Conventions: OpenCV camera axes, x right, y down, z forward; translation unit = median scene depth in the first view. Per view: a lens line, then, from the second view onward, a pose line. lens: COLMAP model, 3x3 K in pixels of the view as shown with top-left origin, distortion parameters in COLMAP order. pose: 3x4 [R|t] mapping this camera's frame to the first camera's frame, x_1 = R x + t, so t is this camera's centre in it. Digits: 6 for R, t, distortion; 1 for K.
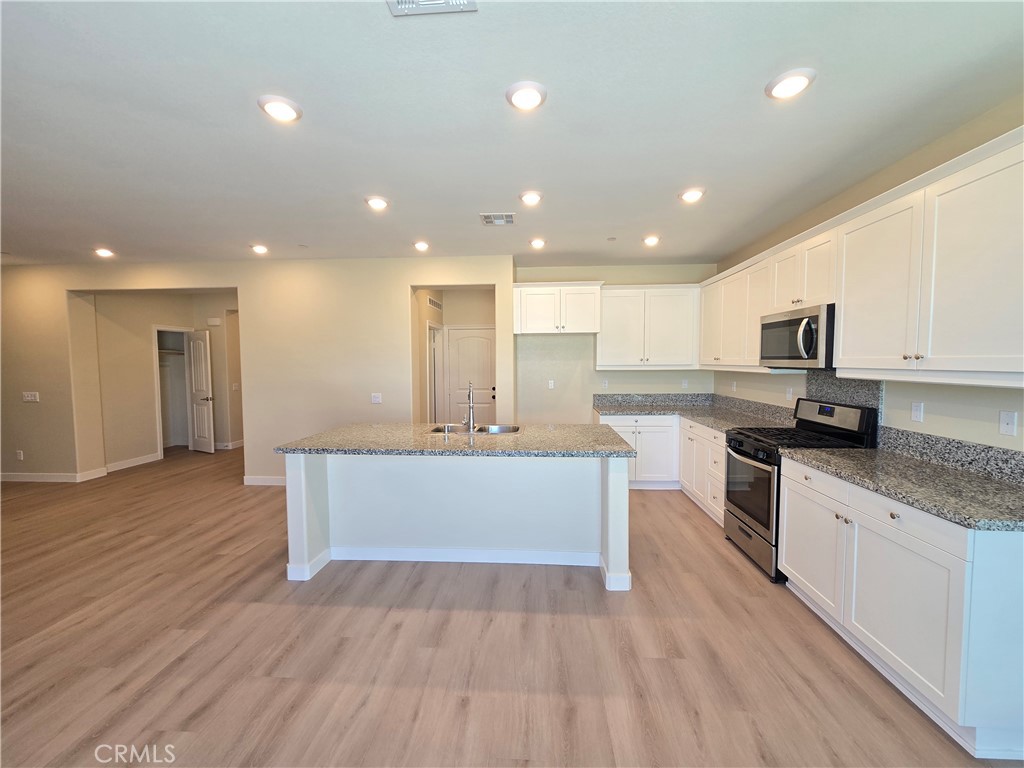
lens RADIAL K [[419.7, 0, 512.0], [0, 419.7, 384.0], [0, 0, 1]] dist [0.001447, 0.001201]
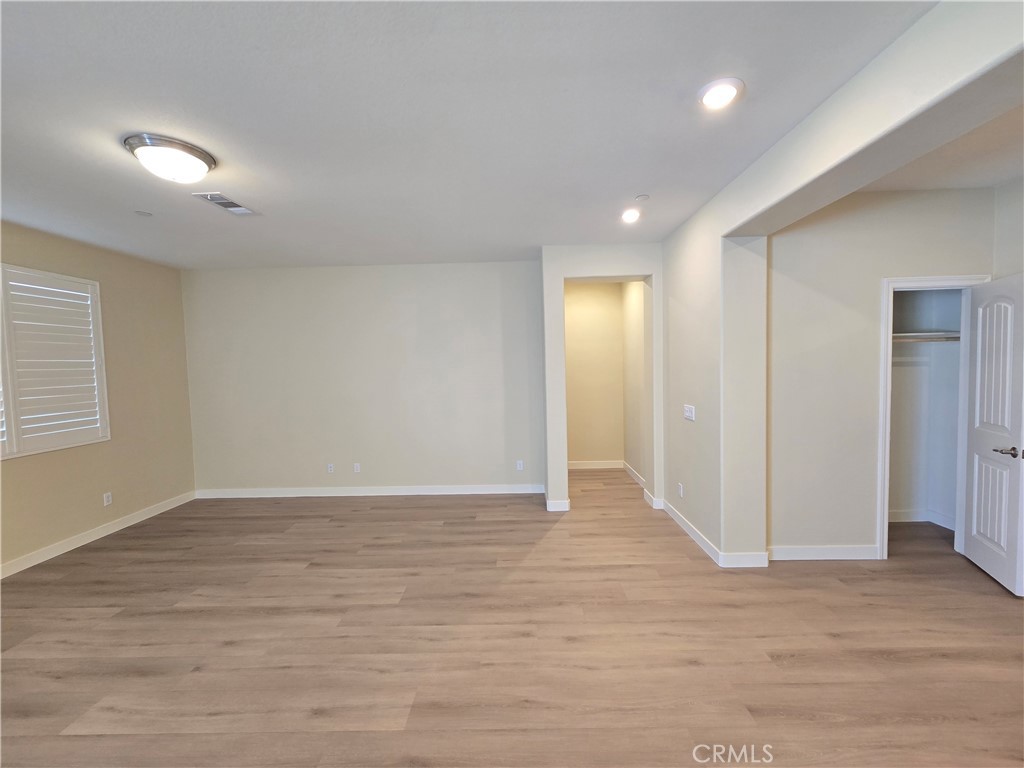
lens RADIAL K [[417.3, 0, 512.0], [0, 417.3, 384.0], [0, 0, 1]] dist [0.000975, 0.000666]
pose [[0.050270, 0.052138, -0.997374, -0.527014], [-0.030637, 0.998247, 0.050639, -0.044201], [0.998266, 0.028011, 0.051779, 0.741123]]
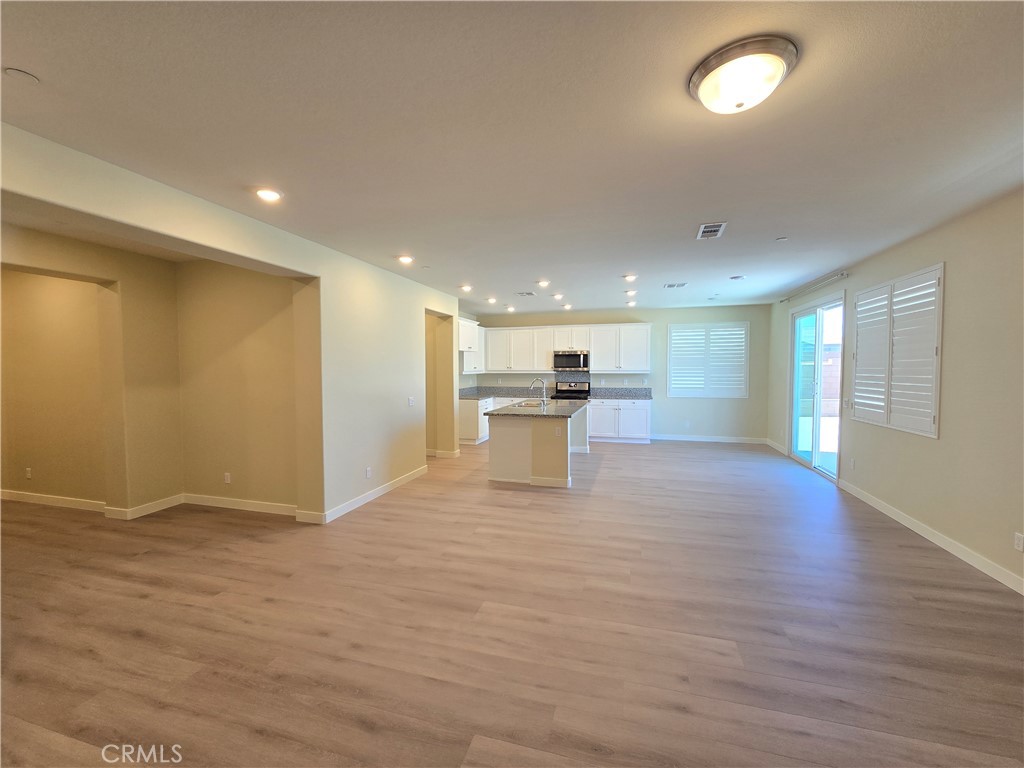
lens RADIAL K [[419.7, 0, 512.0], [0, 419.7, 384.0], [0, 0, 1]] dist [0.001447, 0.001201]
pose [[0.213897, -0.036343, 0.976180, -1.421220], [0.056285, 0.998106, 0.024827, -0.026523], [-0.975233, 0.049634, 0.215537, 0.499413]]
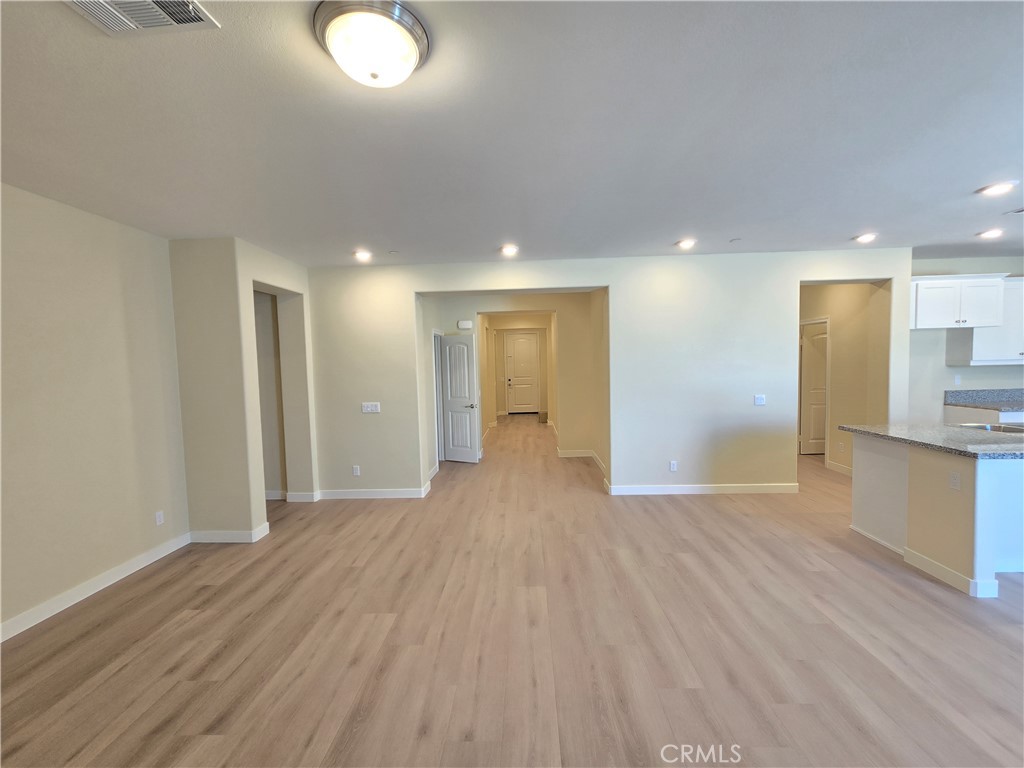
lens RADIAL K [[419.7, 0, 512.0], [0, 419.7, 384.0], [0, 0, 1]] dist [0.001447, 0.001201]
pose [[0.999267, -0.021934, 0.031380, -0.942763], [0.022129, 0.999738, -0.005855, -0.008971], [-0.031243, 0.006545, 0.999490, 0.067688]]
